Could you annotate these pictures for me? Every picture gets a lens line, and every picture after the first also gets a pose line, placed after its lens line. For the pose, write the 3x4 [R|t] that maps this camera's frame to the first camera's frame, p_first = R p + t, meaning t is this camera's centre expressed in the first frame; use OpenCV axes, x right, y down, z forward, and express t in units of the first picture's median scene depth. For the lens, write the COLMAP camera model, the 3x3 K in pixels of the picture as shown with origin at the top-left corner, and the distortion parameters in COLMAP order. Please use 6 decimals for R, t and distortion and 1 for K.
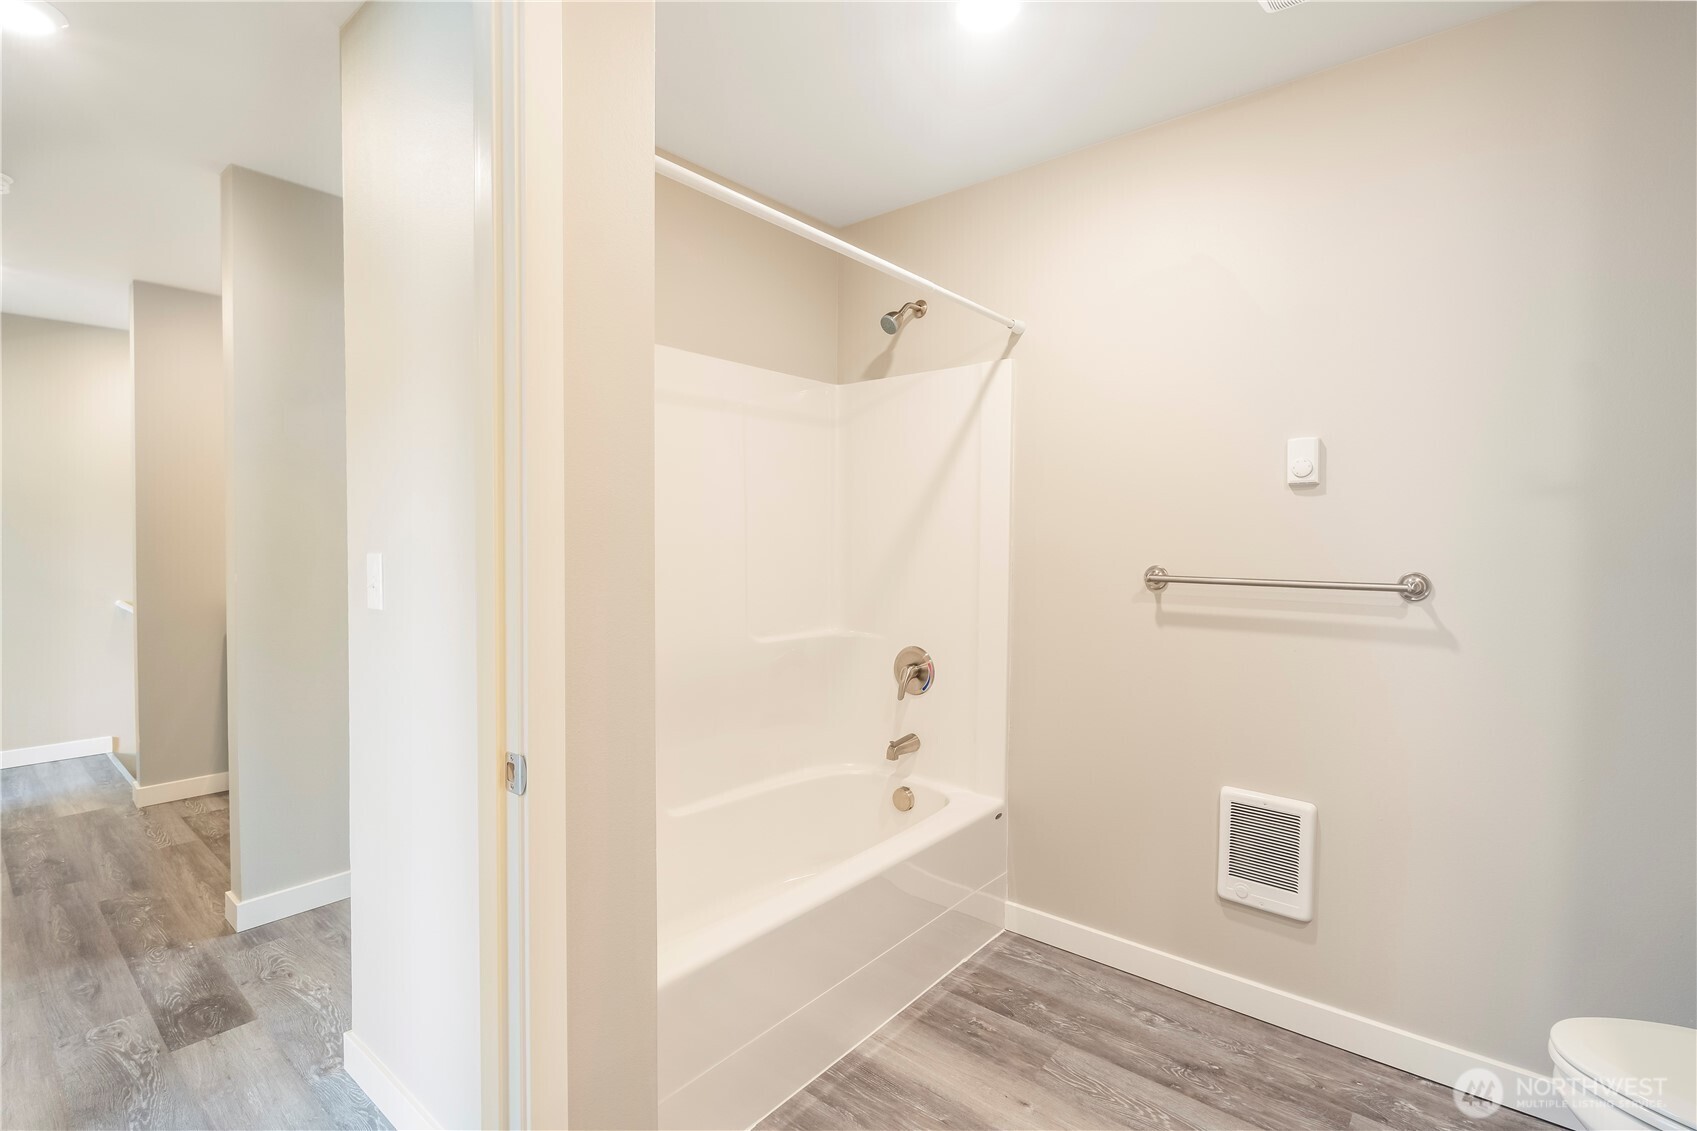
lens RADIAL K [[787.3, 0, 849.8], [0, 787.3, 558.0], [0, 0, 1]] dist [-0.008116, -0.000659]
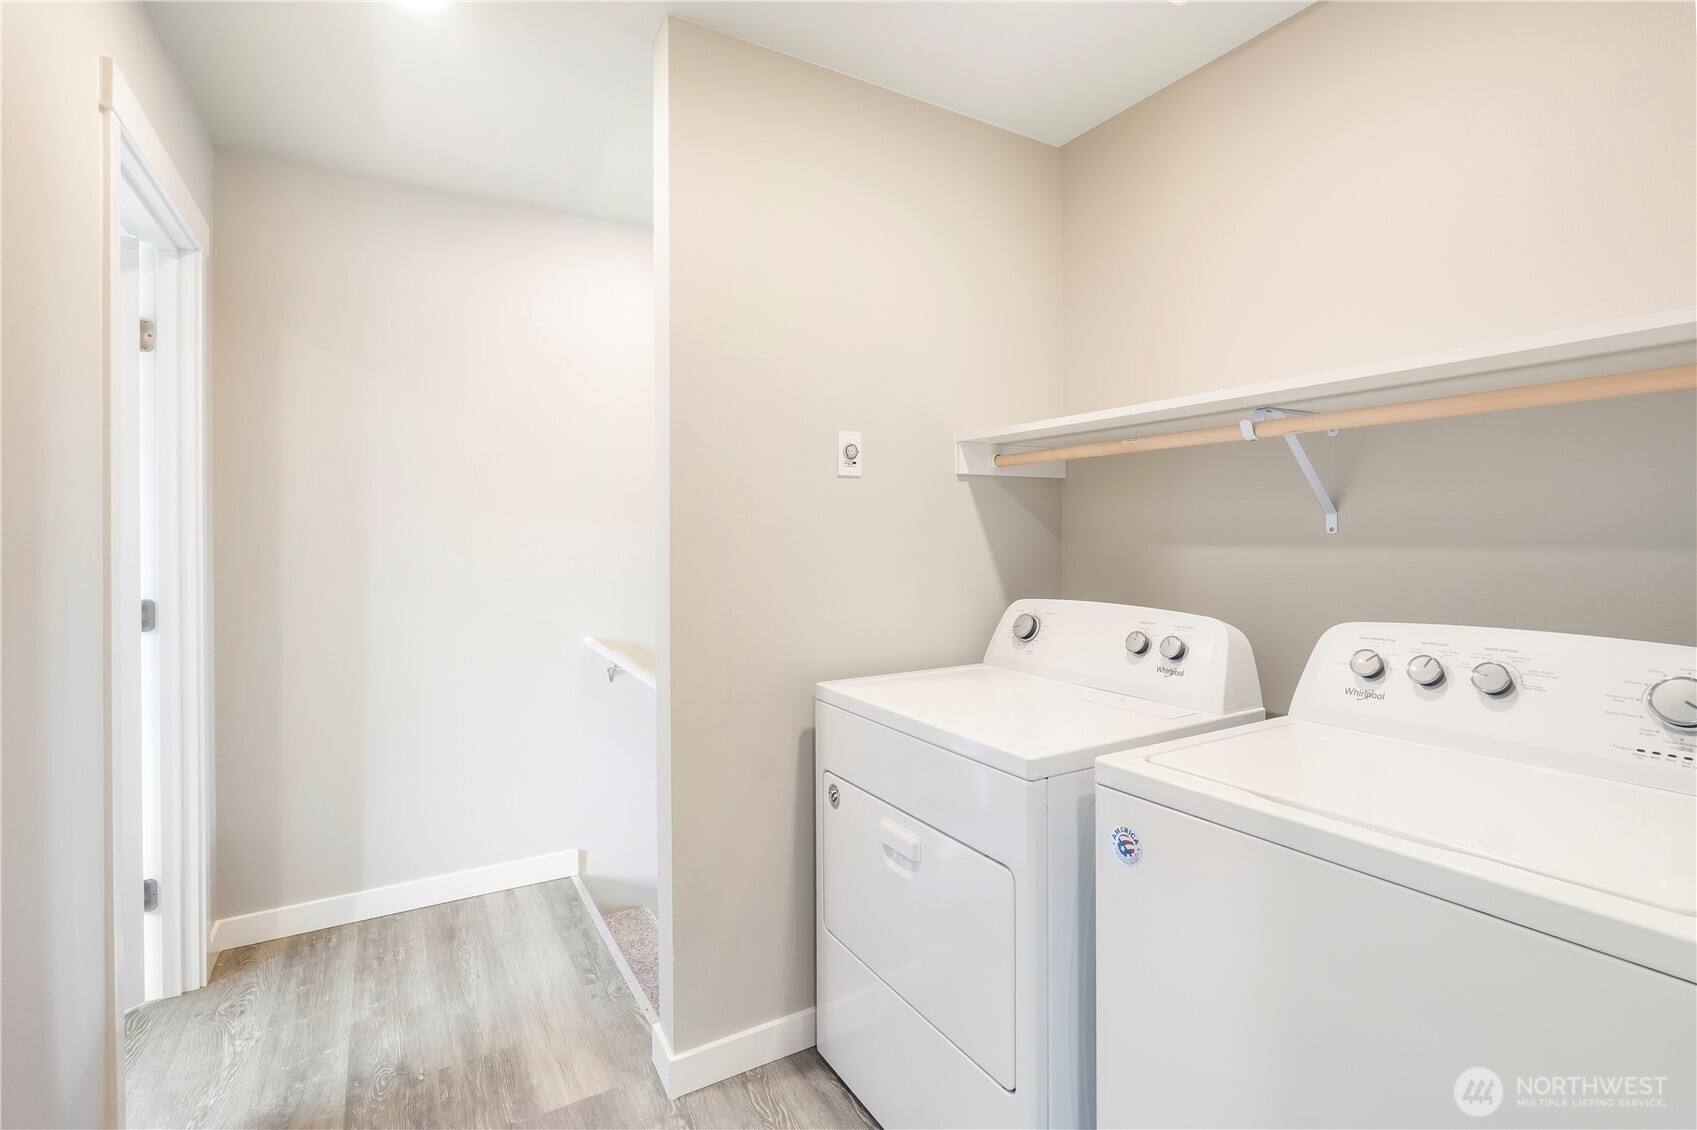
lens RADIAL K [[787.3, 0, 849.6], [0, 787.3, 553.2], [0, 0, 1]] dist [-0.008116, -0.000659]
pose [[0.942303, 0.002873, -0.334748, -0.548068], [-0.005795, 0.999953, -0.007730, -0.011174], [0.334710, 0.009224, 0.942276, 0.490467]]
